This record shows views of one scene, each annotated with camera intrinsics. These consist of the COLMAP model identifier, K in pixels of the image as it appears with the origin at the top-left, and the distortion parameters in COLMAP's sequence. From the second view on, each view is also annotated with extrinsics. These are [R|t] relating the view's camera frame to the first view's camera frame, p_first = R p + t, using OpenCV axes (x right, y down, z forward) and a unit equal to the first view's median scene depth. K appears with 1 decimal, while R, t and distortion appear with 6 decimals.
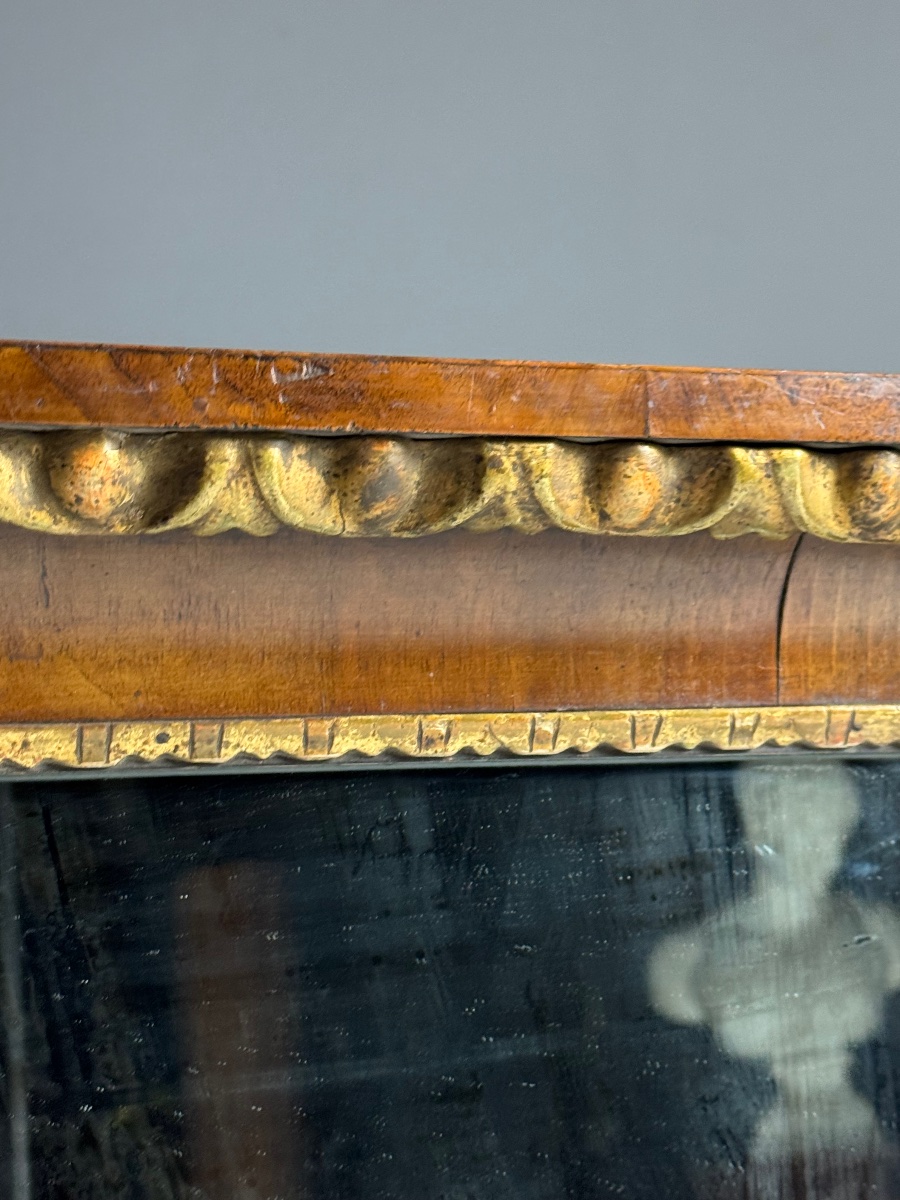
lens RADIAL K [[2180.3, 0, 450.0], [0, 2180.3, 600.0], [0, 0, 1]] dist [0.137708, -0.115069]
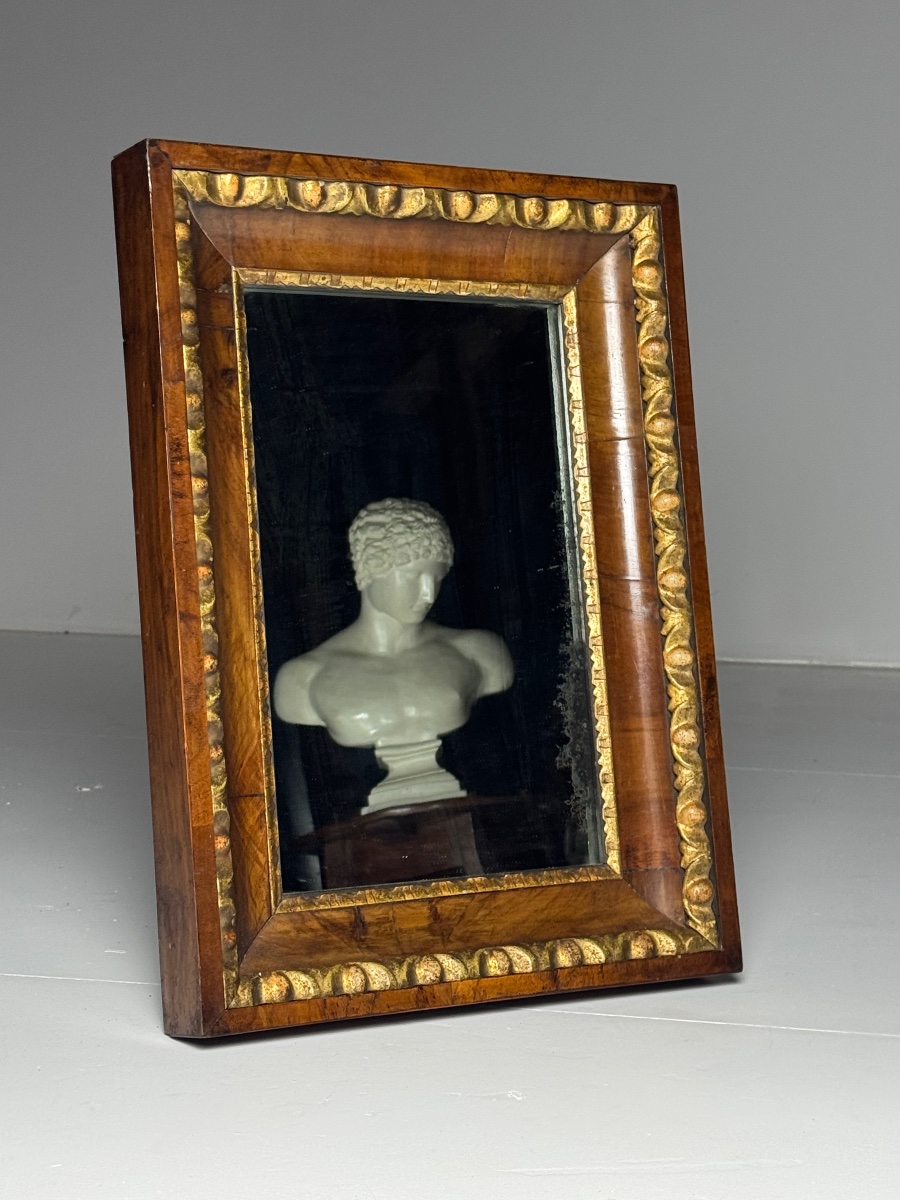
lens RADIAL K [[2291.8, 0, 450.0], [0, 2291.8, 600.0], [0, 0, 1]] dist [0.251196, 0.080086]
pose [[0.979483, -0.001403, 0.201523, -0.622141], [-0.011478, 0.997964, 0.062733, 0.314337], [-0.201201, -0.063758, 0.977473, -2.348719]]
